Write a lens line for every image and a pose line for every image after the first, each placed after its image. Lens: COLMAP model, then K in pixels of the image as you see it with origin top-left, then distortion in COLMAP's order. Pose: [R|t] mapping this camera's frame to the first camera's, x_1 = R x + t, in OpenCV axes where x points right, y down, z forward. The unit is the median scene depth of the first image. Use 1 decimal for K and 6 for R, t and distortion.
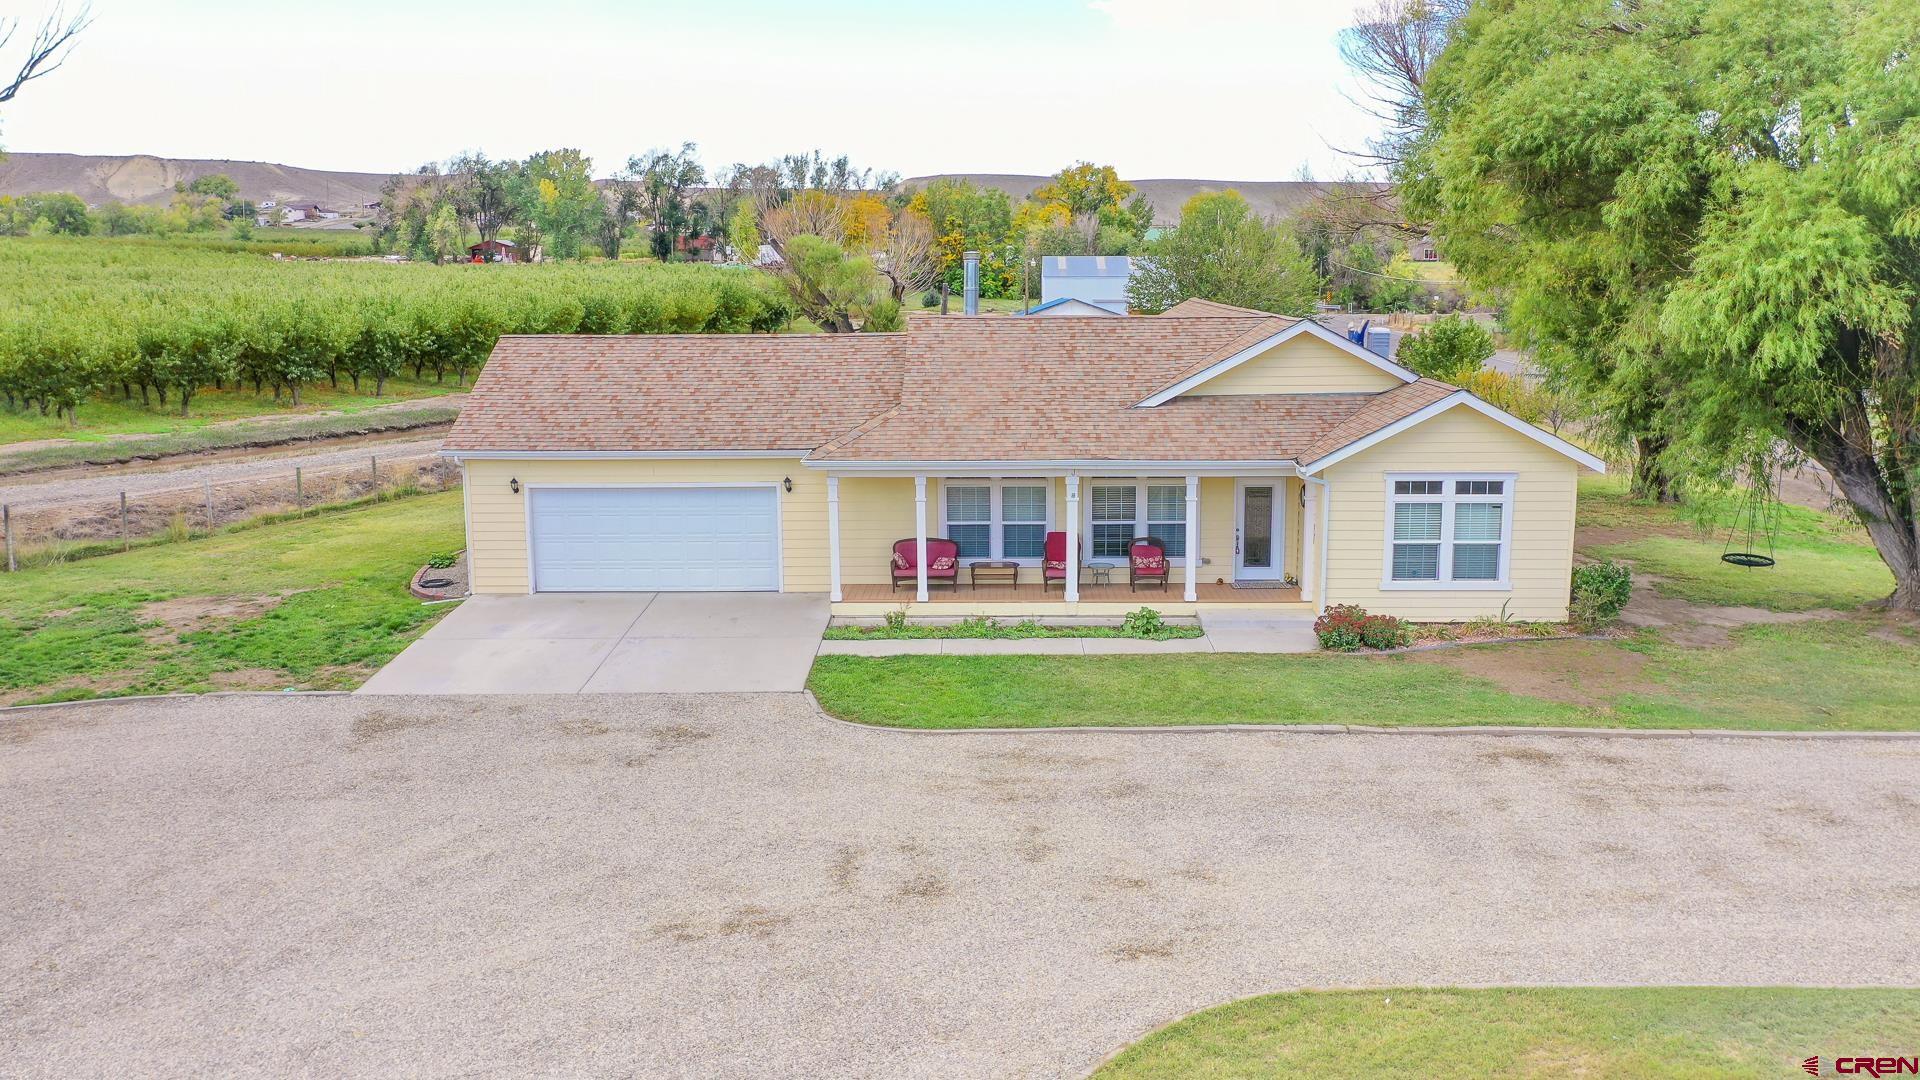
lens RADIAL K [[1714.3, 0, 960.0], [0, 1714.3, 540.0], [0, 0, 1]] dist [0.003888, 0.008386]
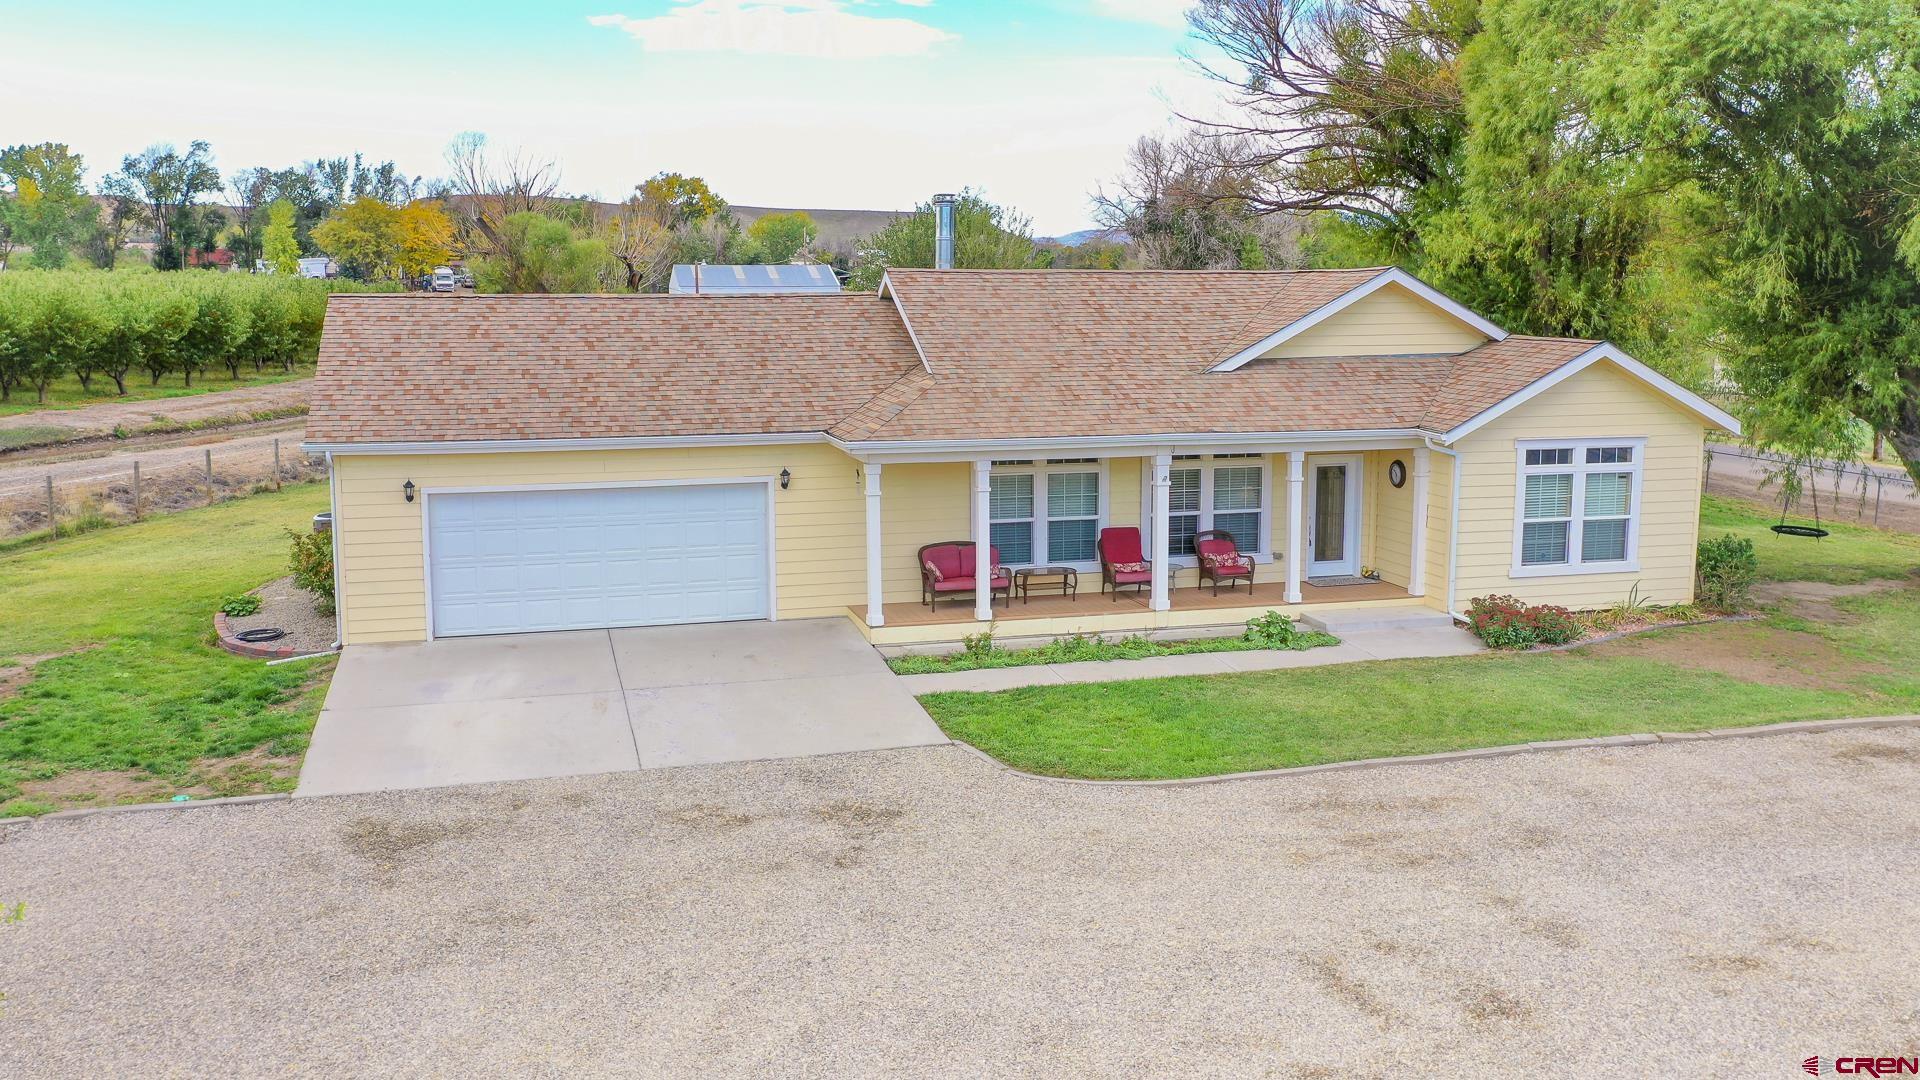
lens RADIAL K [[1714.3, 0, 960.0], [0, 1714.3, 540.0], [0, 0, 1]] dist [0.003888, 0.008386]
pose [[0.953243, -0.038451, 0.299750, -0.275523], [0.045376, 0.998839, -0.016173, 0.011798], [-0.298780, 0.029018, 0.953881, 0.261670]]
